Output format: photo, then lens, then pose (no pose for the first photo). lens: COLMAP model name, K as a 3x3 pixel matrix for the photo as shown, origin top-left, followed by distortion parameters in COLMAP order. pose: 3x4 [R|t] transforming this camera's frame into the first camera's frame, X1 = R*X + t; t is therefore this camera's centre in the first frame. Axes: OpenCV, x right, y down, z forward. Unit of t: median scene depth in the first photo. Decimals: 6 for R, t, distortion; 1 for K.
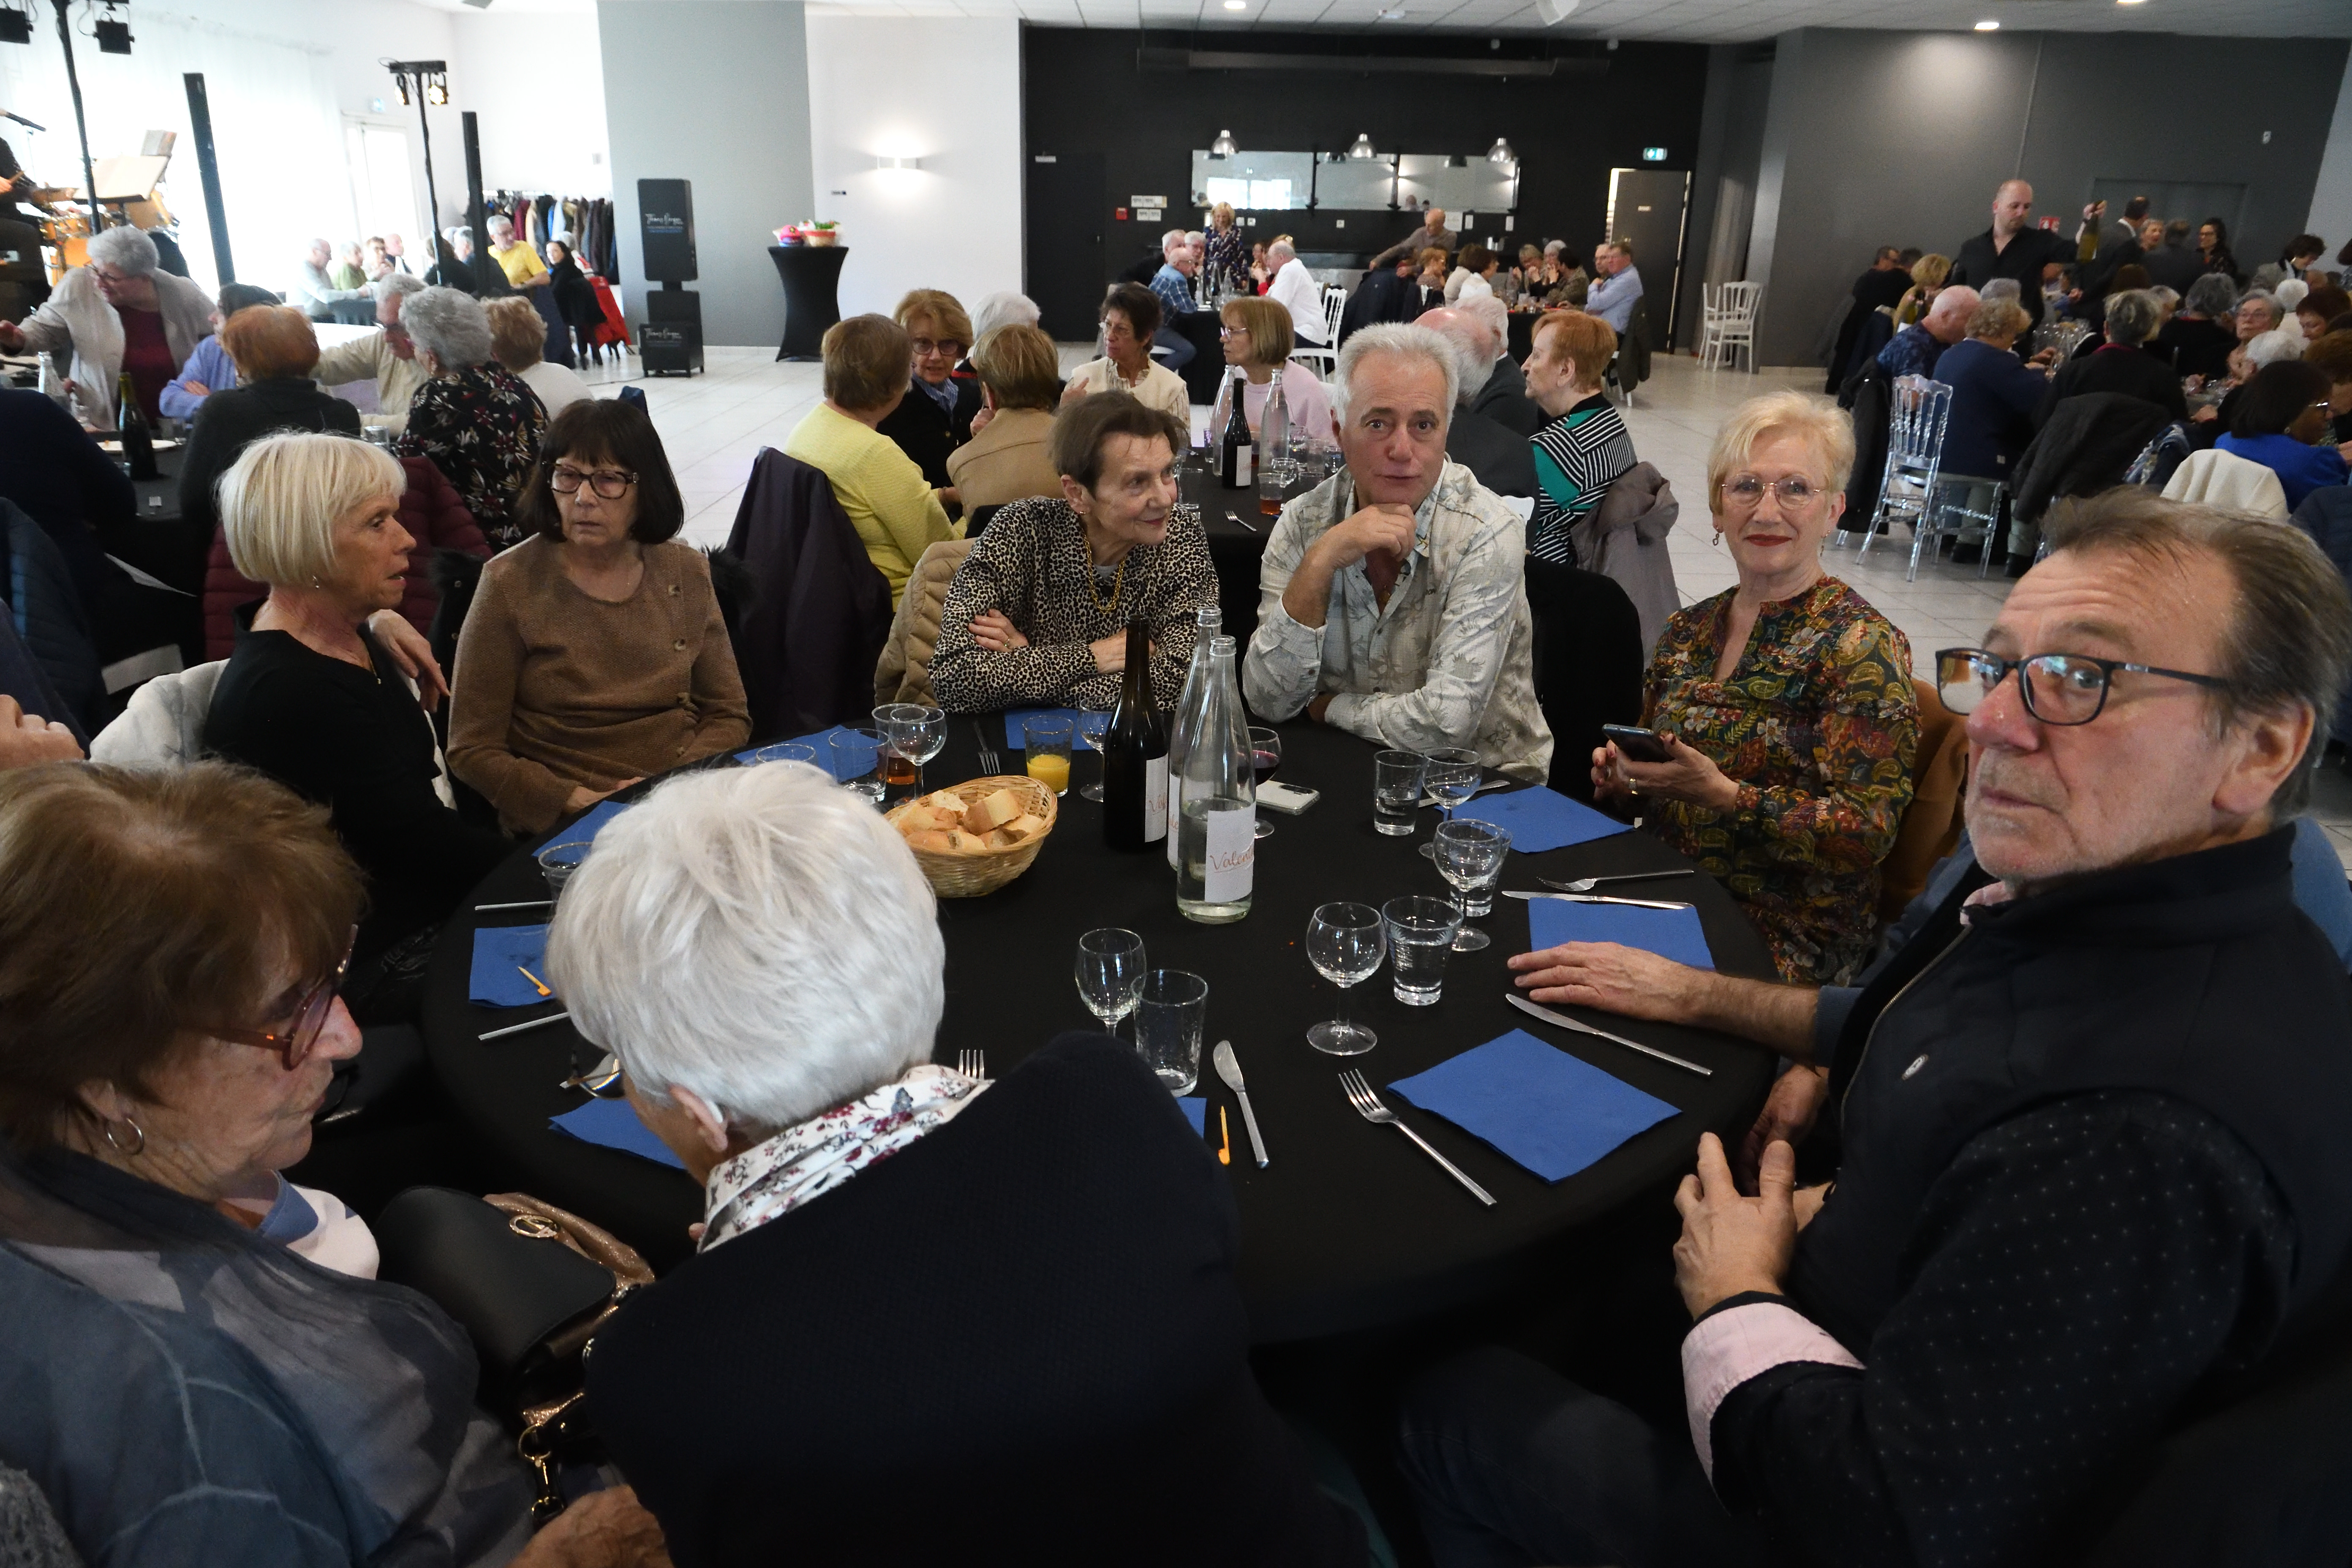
lens RADIAL K [[1646.8, 0, 1173.4], [0, 1646.8, 787.2], [0, 0, 1]] dist [-0.009037, -0.003967]
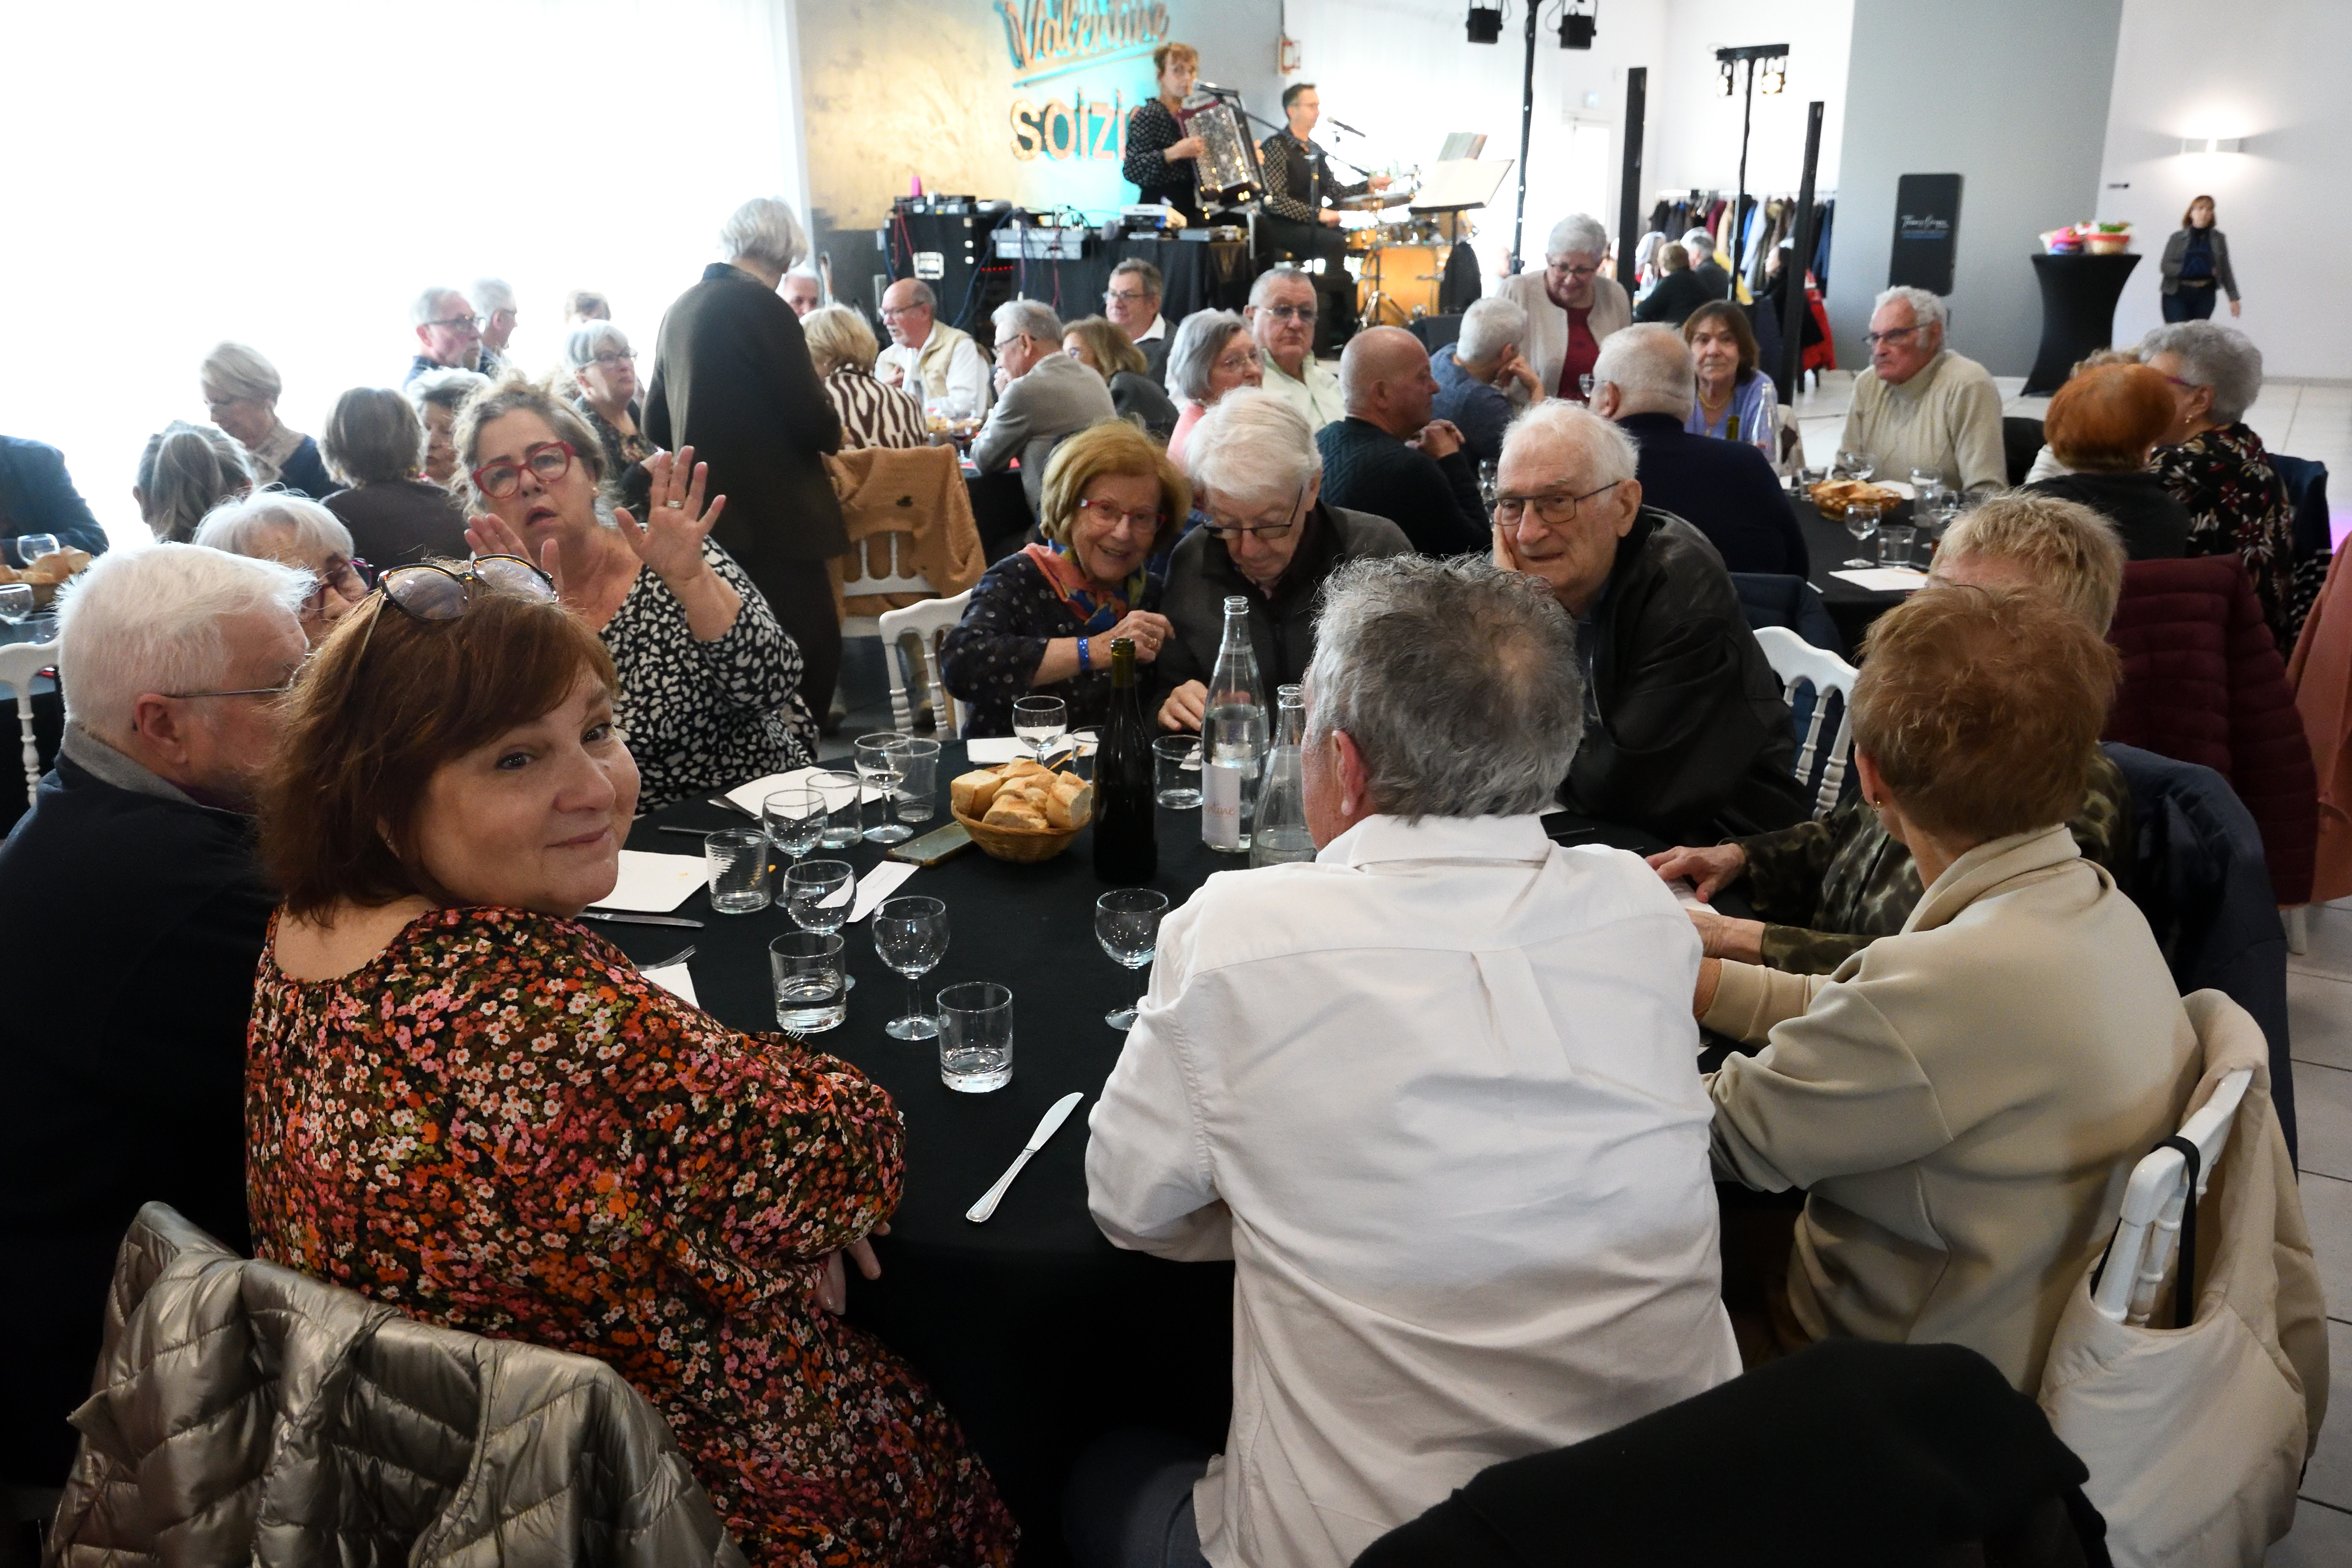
lens RADIAL K [[1920.7, 0, 1178.0], [0, 1920.7, 781.6], [0, 0, 1]] dist [0.006203, 0.007623]
pose [[0.858079, 0.134956, -0.495467, -0.115304], [-0.158058, 0.987418, -0.004780, -0.004729], [0.488588, 0.082414, 0.868614, 0.001931]]
